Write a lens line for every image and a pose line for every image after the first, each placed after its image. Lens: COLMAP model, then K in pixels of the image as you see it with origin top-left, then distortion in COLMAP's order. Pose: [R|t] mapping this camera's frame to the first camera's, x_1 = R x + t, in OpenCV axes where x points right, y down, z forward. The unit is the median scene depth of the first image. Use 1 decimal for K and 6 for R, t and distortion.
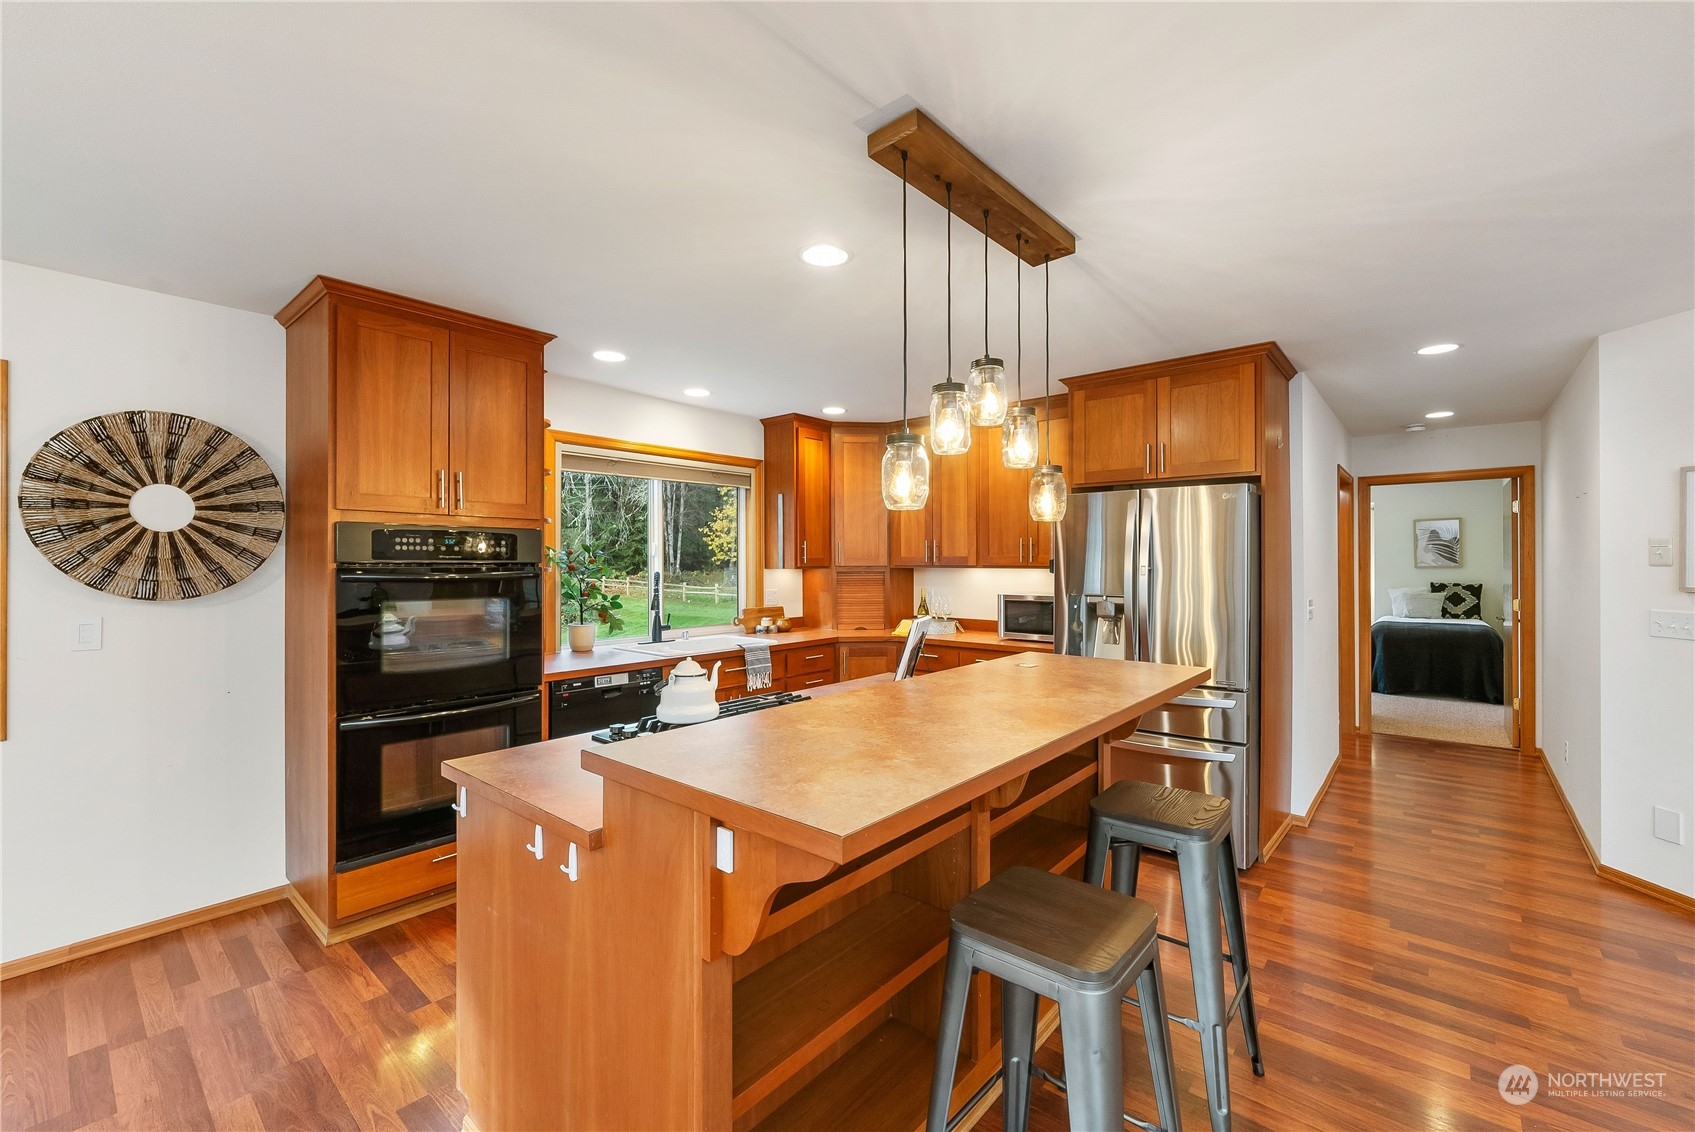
lens RADIAL K [[697.8, 0, 840.7], [0, 697.8, 560.4], [0, 0, 1]] dist [0.001852, -0.000561]
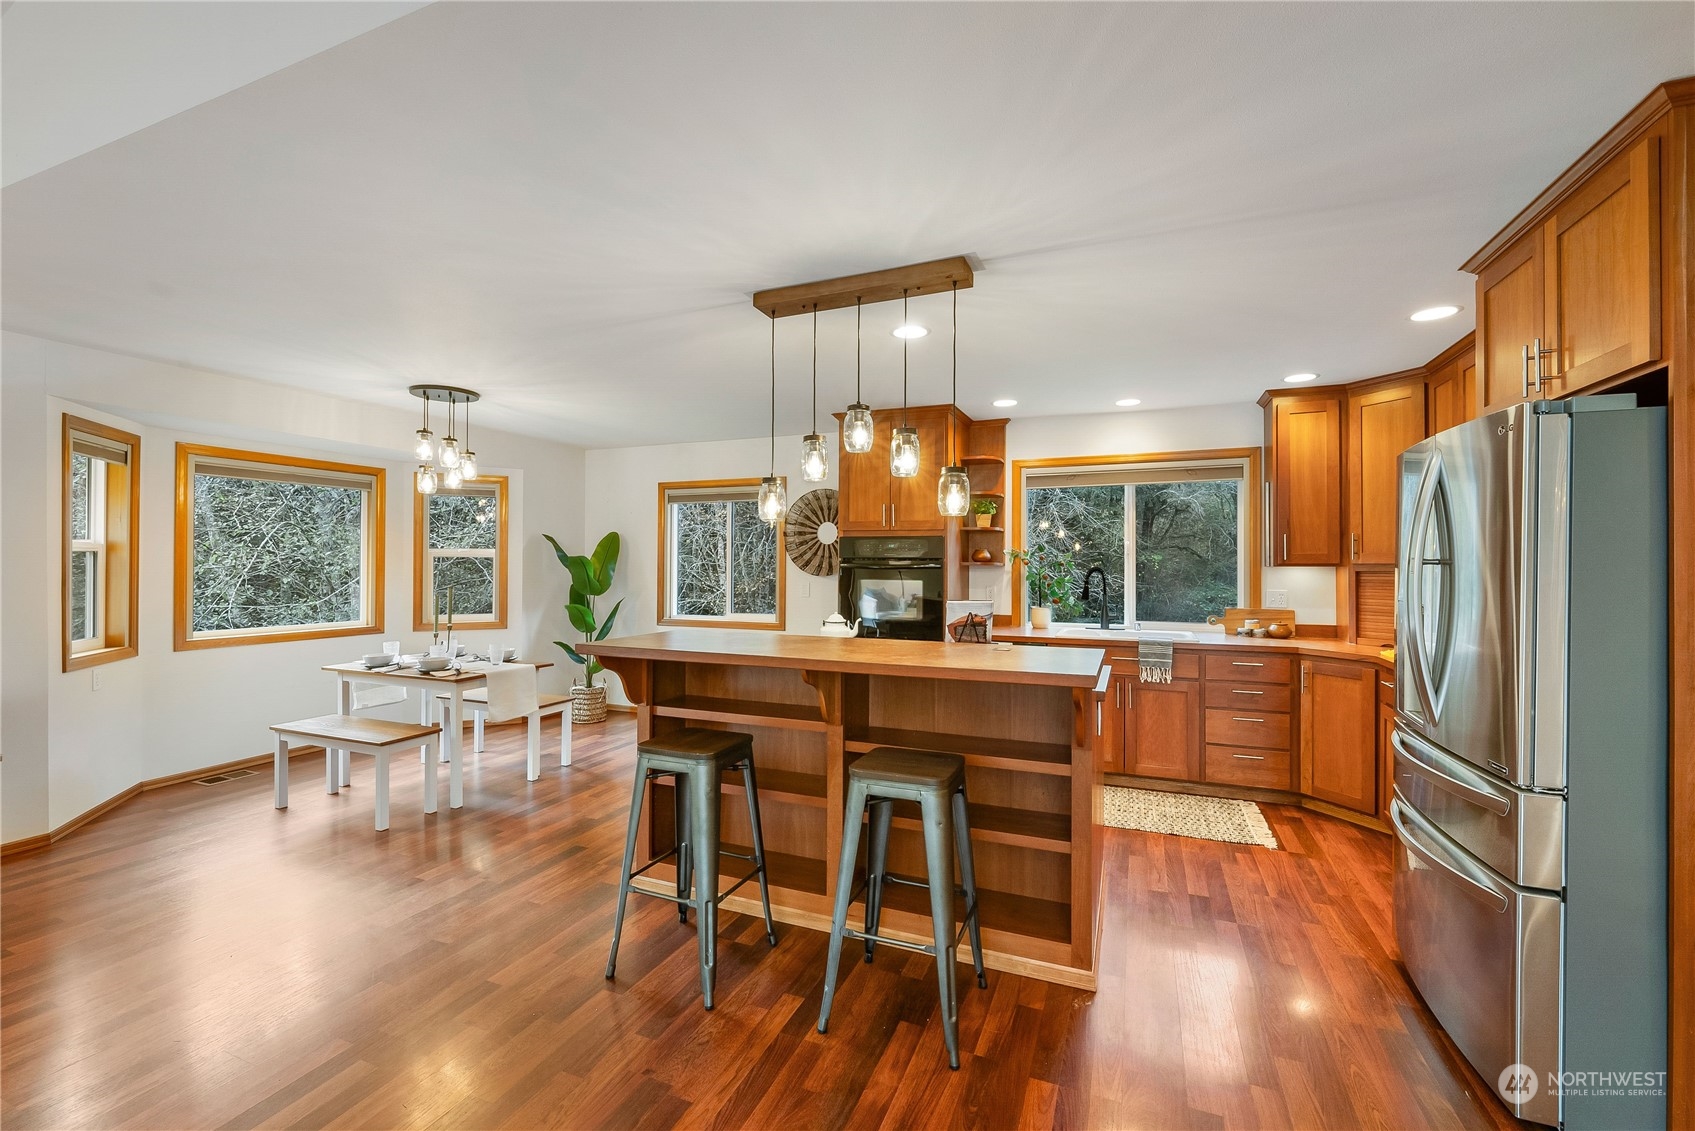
lens RADIAL K [[697.8, 0, 851.0], [0, 697.8, 562.2], [0, 0, 1]] dist [0.001852, -0.000561]
pose [[0.319461, -0.002126, -0.947597, 1.045648], [-0.001695, 0.999995, -0.002816, 0.018093], [0.947598, 0.002506, 0.319456, 0.376497]]
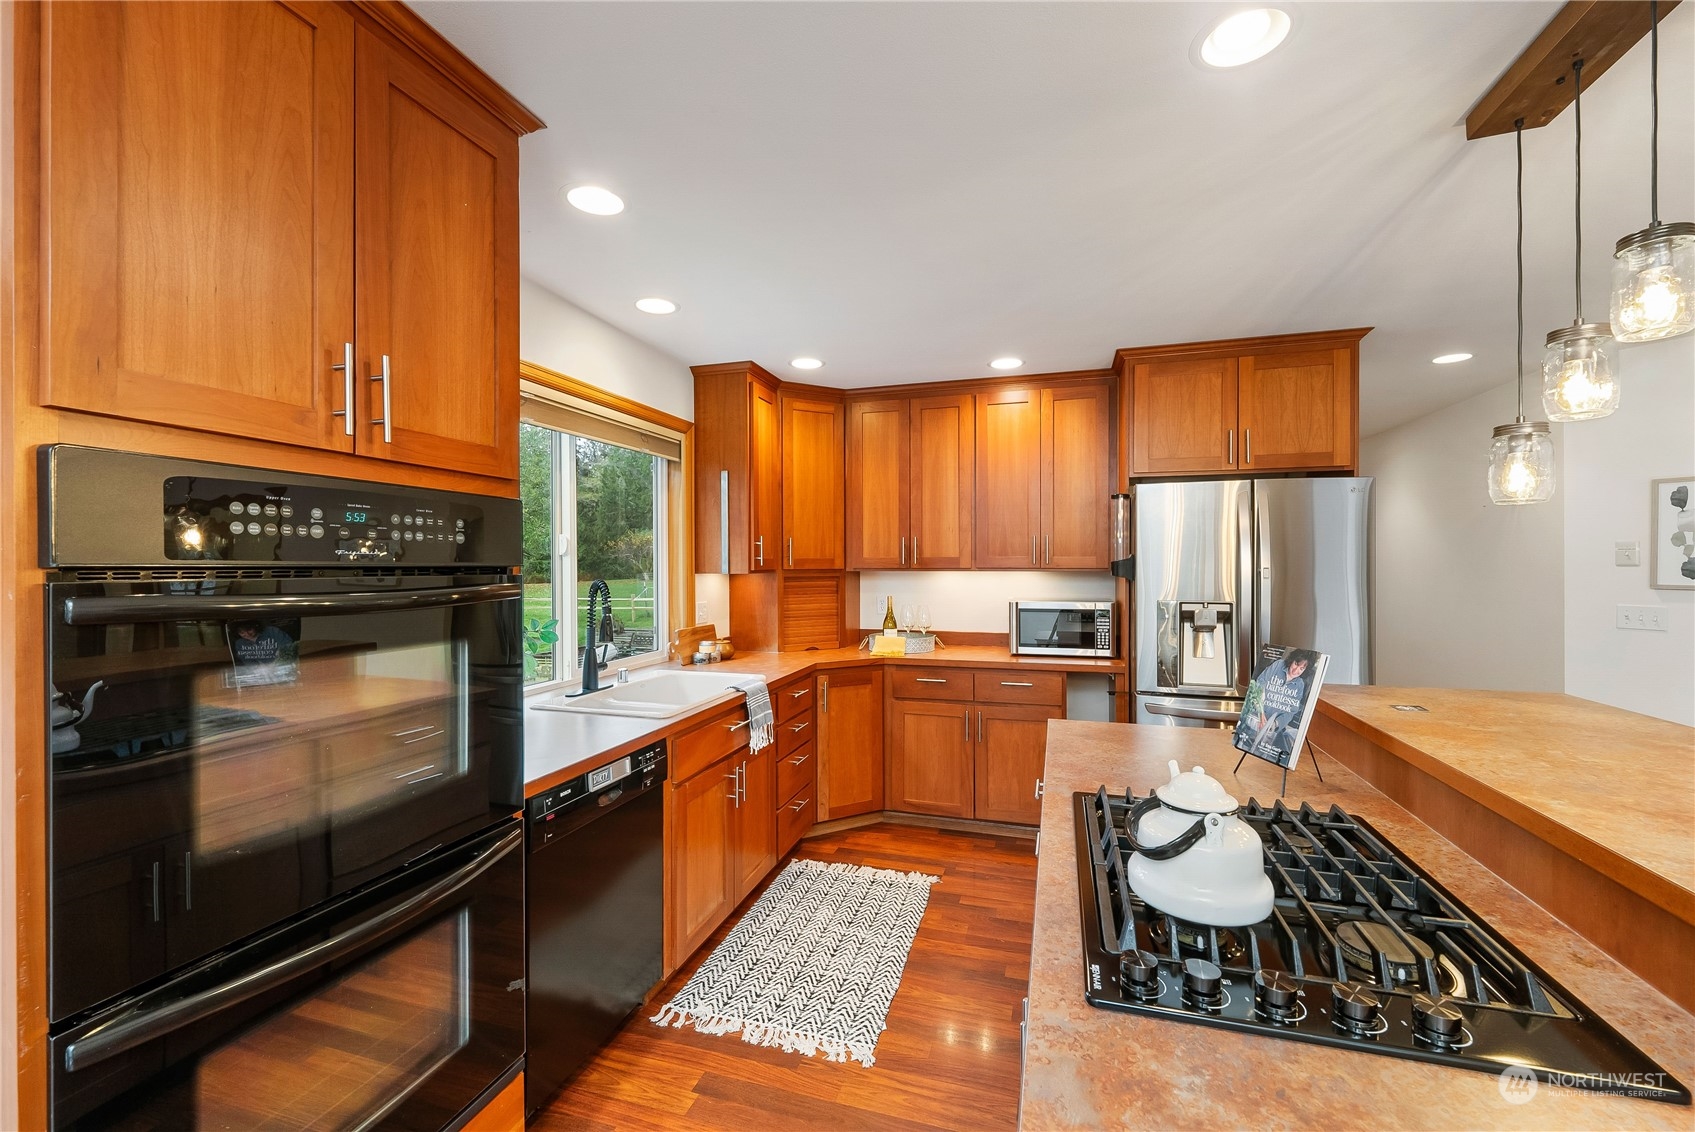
lens RADIAL K [[697.8, 0, 849.1], [0, 697.8, 564.9], [0, 0, 1]] dist [0.001852, -0.000561]
pose [[0.912760, -0.002309, 0.408489, -0.471203], [0.000993, 0.999994, 0.003434, 0.000964], [-0.408494, -0.002728, 0.912757, 0.499063]]
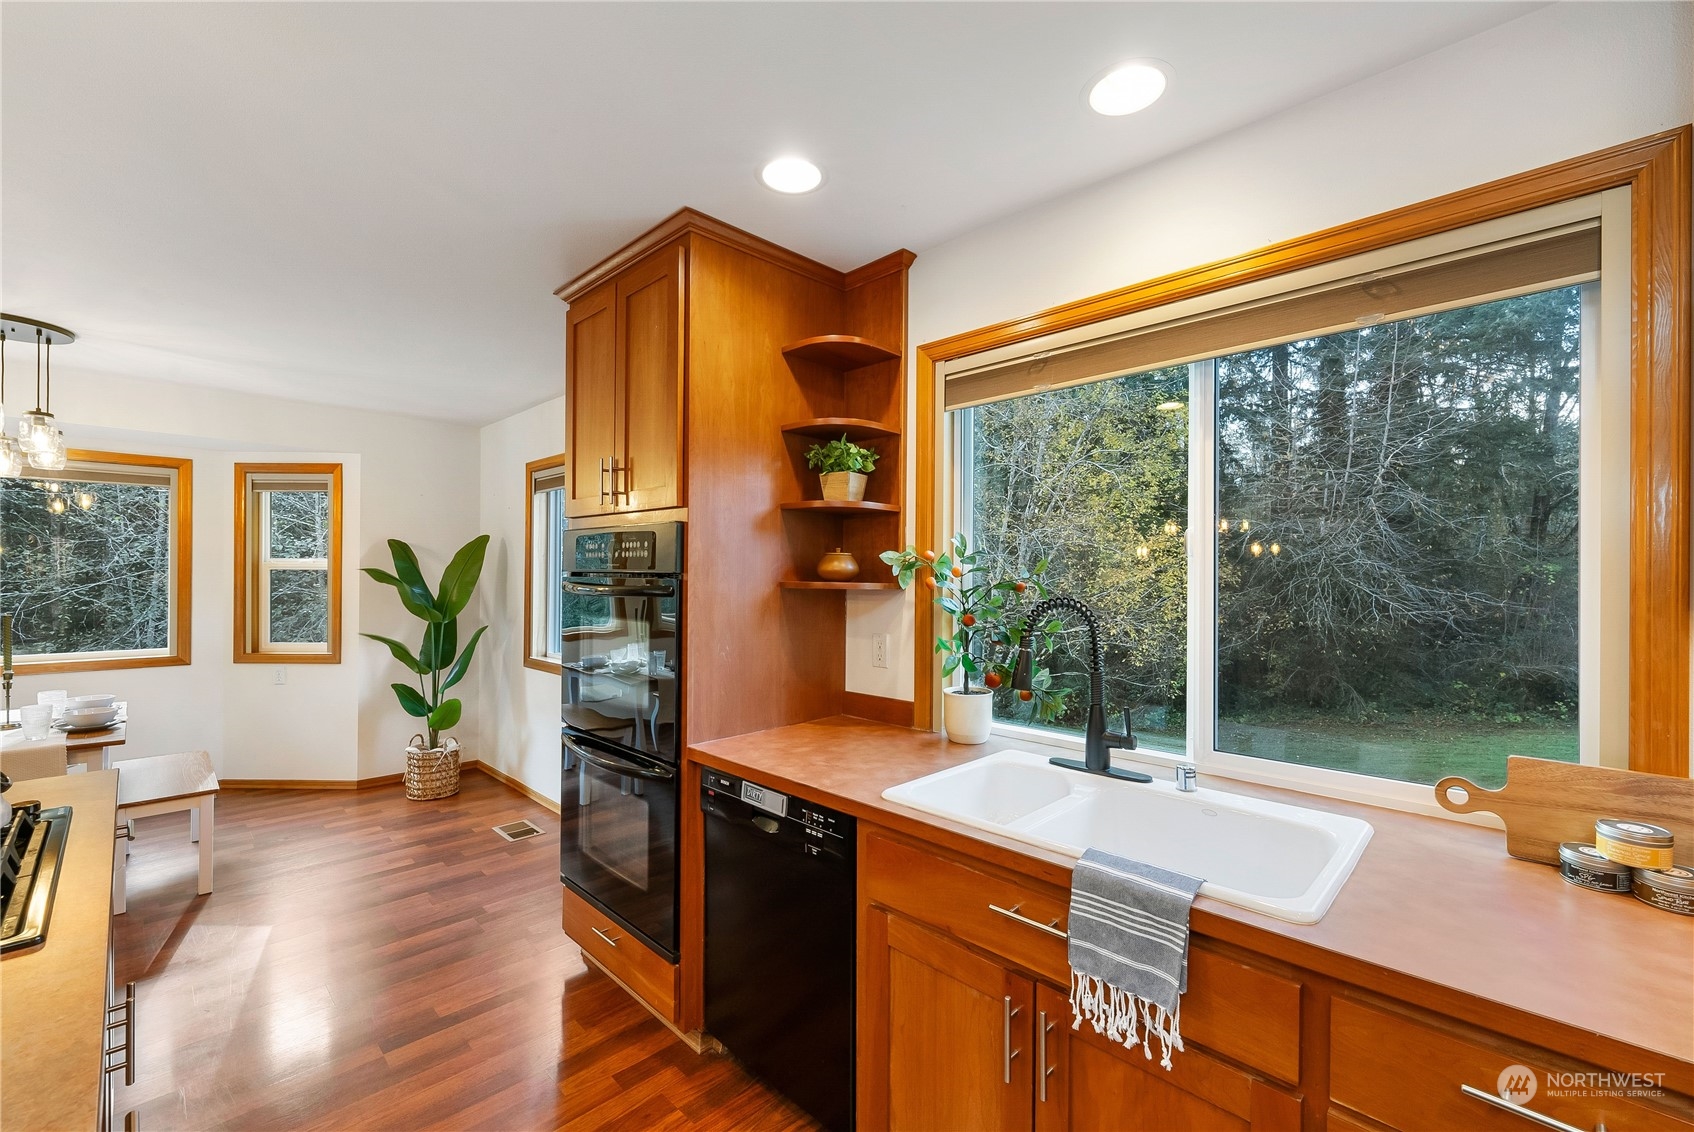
lens RADIAL K [[697.4, 0, 857.9], [0, 697.4, 572.4], [0, 0, 1]] dist [0.001852, -0.000561]
pose [[-0.057425, -0.003222, -0.998345, 0.233979], [-0.004390, 0.999986, -0.002974, 0.004716], [0.998340, 0.004212, -0.057439, 1.354178]]
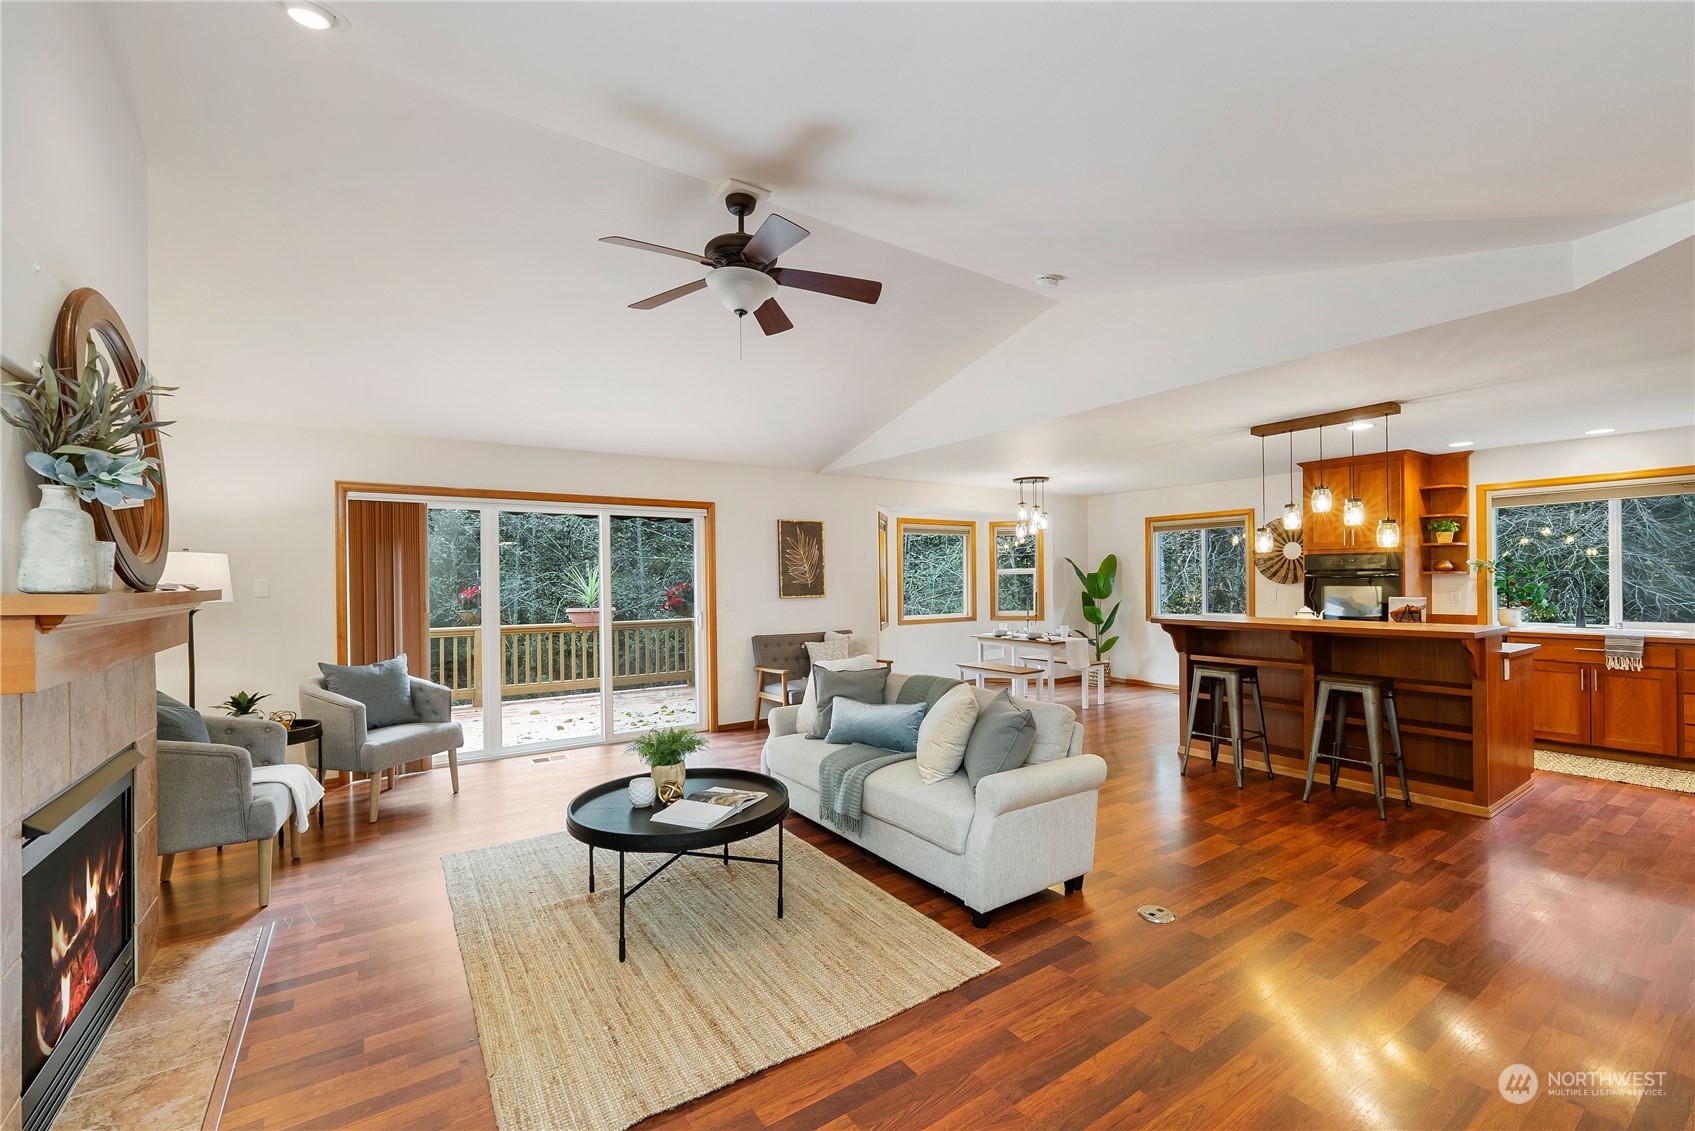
lens RADIAL K [[697.8, 0, 850.9], [0, 697.8, 579.7], [0, 0, 1]] dist [0.001852, -0.000561]
pose [[-0.252768, 0.004497, -0.967517, 2.070969], [0.013065, 0.999914, 0.001234, 0.011327], [0.967439, -0.012329, -0.252805, 0.013075]]
